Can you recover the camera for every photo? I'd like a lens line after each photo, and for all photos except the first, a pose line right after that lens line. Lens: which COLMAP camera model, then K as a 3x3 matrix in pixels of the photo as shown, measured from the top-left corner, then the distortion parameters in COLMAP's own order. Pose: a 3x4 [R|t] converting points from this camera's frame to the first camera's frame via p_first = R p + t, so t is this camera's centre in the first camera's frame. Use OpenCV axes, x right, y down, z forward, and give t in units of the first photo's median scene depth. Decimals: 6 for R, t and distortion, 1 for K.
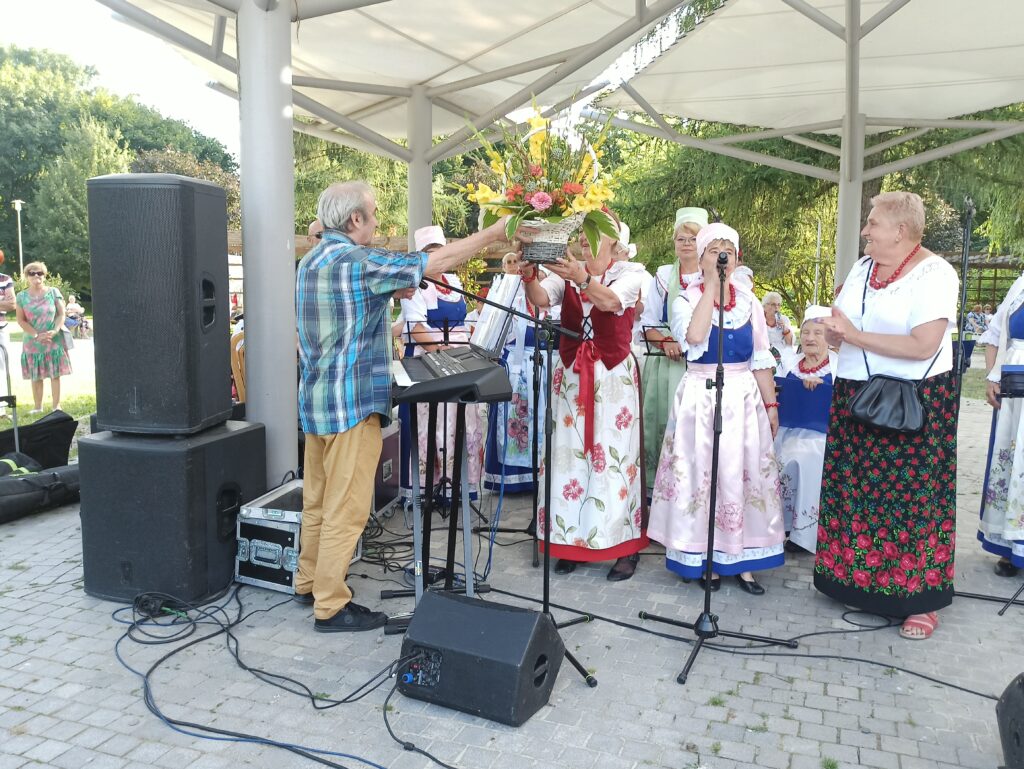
lens RADIAL K [[871.9, 0, 512.4], [0, 871.9, 376.3], [0, 0, 1]] dist [0.061213, 0.003698]
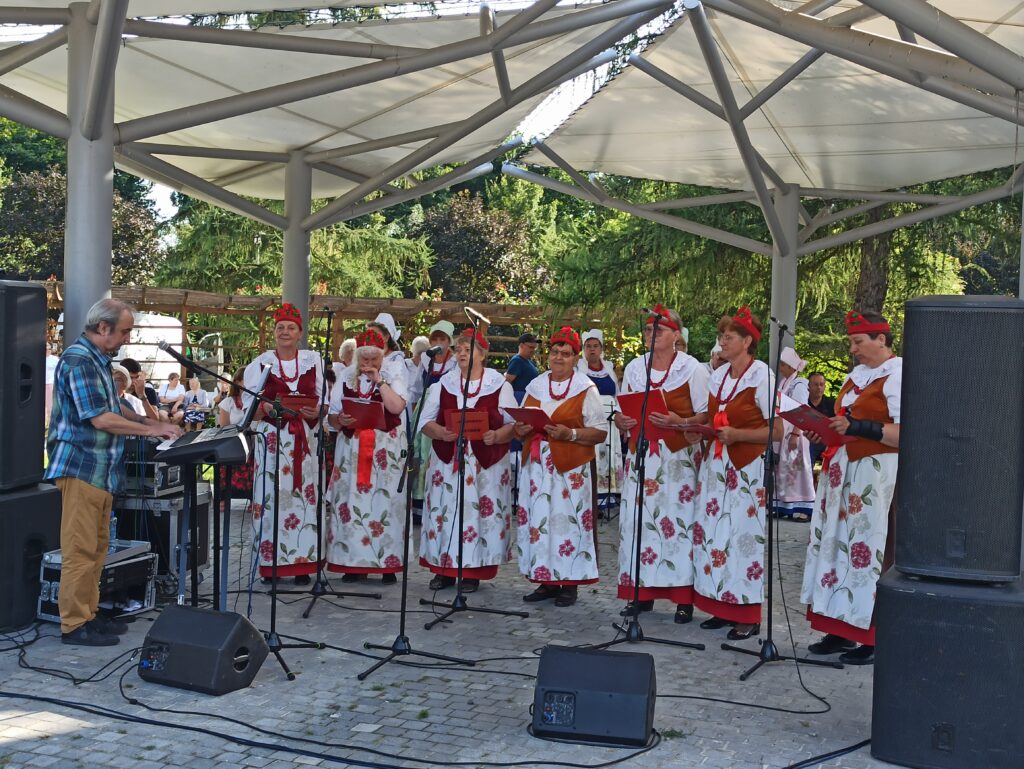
lens RADIAL K [[1224.9, 0, 512.7], [0, 1224.9, 389.5], [0, 0, 1]] dist [0.069552, 0.000000]
pose [[0.999712, 0.019888, -0.013396, 0.329540], [-0.020823, 0.997063, -0.073707, 0.035547], [0.011890, 0.073965, 0.997190, -0.654955]]
